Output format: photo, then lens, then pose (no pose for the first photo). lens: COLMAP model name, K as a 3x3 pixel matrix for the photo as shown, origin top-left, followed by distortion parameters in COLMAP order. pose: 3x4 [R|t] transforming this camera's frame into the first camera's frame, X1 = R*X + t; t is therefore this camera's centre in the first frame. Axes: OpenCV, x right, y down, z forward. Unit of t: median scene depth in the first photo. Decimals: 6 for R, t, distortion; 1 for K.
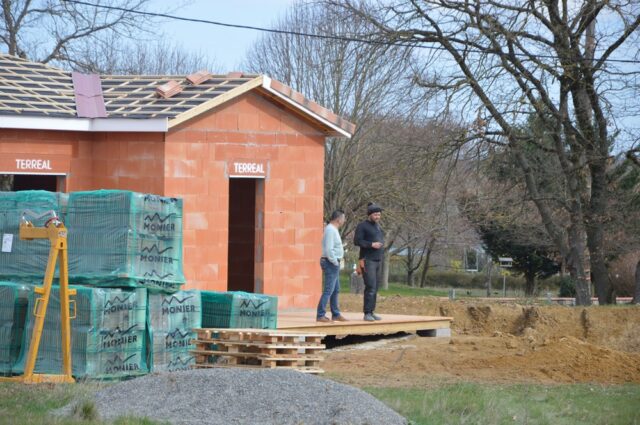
lens RADIAL K [[2878.1, 0, 320.0], [0, 2878.1, 212.5], [0, 0, 1]] dist [1.691933, 0.440034]
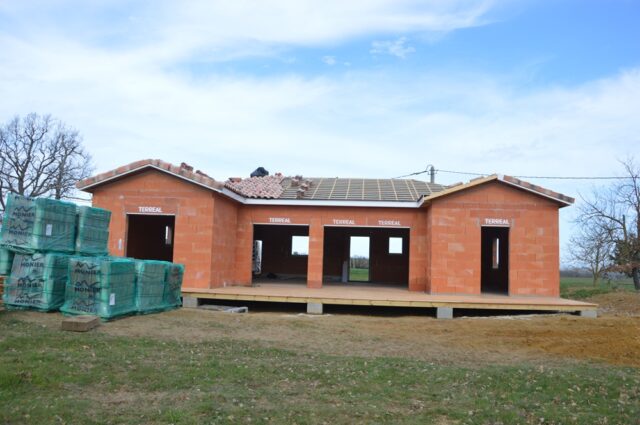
lens RADIAL K [[513.9, 0, 321.0], [0, 513.9, 202.3], [0, 0, 1]] dist [-0.085448, 0.007934]
pose [[0.535779, -0.094667, -0.839035, 0.280957], [-0.034923, 0.990360, -0.134042, 0.030846], [0.843636, 0.101118, 0.527308, 0.989019]]
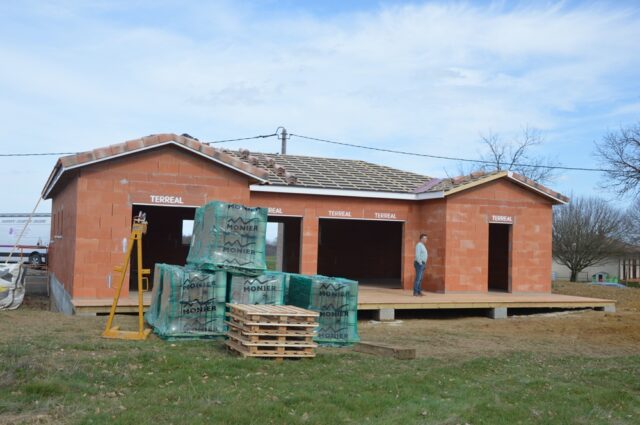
lens RADIAL K [[702.5, 0, 320.0], [0, 702.5, 212.5], [0, 0, 1]] dist [0.048350, 0.008065]
pose [[0.873076, -0.012036, -0.487435, 0.139019], [-0.021012, 0.997838, -0.062276, 0.017846], [0.487131, 0.064614, 0.870936, 0.724455]]
